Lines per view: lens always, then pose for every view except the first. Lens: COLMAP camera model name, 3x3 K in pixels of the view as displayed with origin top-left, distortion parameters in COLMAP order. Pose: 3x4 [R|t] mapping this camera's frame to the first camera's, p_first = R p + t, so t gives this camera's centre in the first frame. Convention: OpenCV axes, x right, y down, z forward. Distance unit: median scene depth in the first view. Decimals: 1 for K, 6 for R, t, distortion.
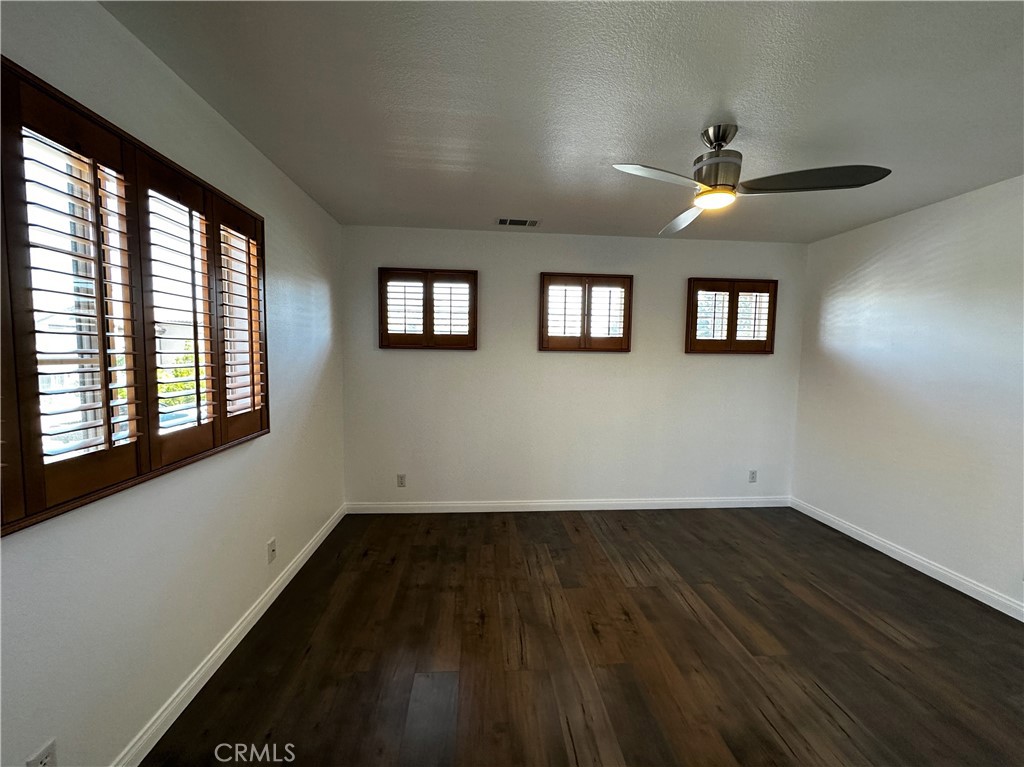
lens RADIAL K [[407.9, 0, 517.6], [0, 407.9, 385.3], [0, 0, 1]] dist [0.000623, -0.000149]
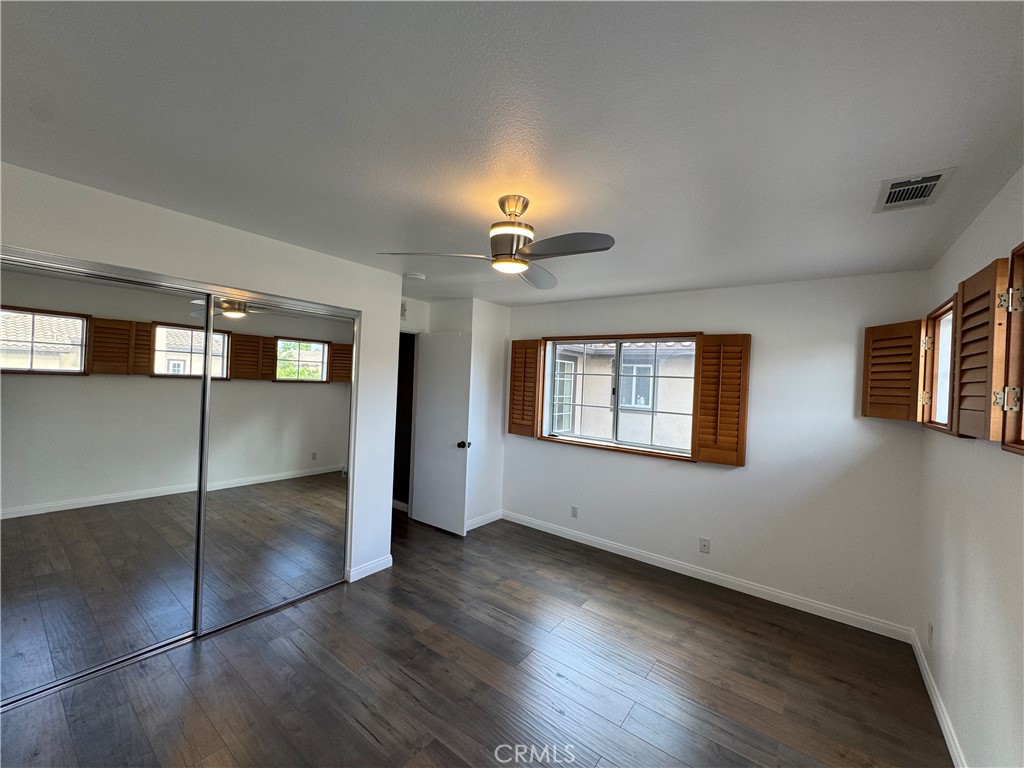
lens RADIAL K [[409.5, 0, 510.6], [0, 409.5, 383.9], [0, 0, 1]] dist [-0.003527, 0.001349]
pose [[-0.668869, -0.047294, -0.741874, 1.272420], [-0.121714, 0.991474, 0.046532, -0.205620], [0.733348, 0.121420, -0.668923, 1.764716]]
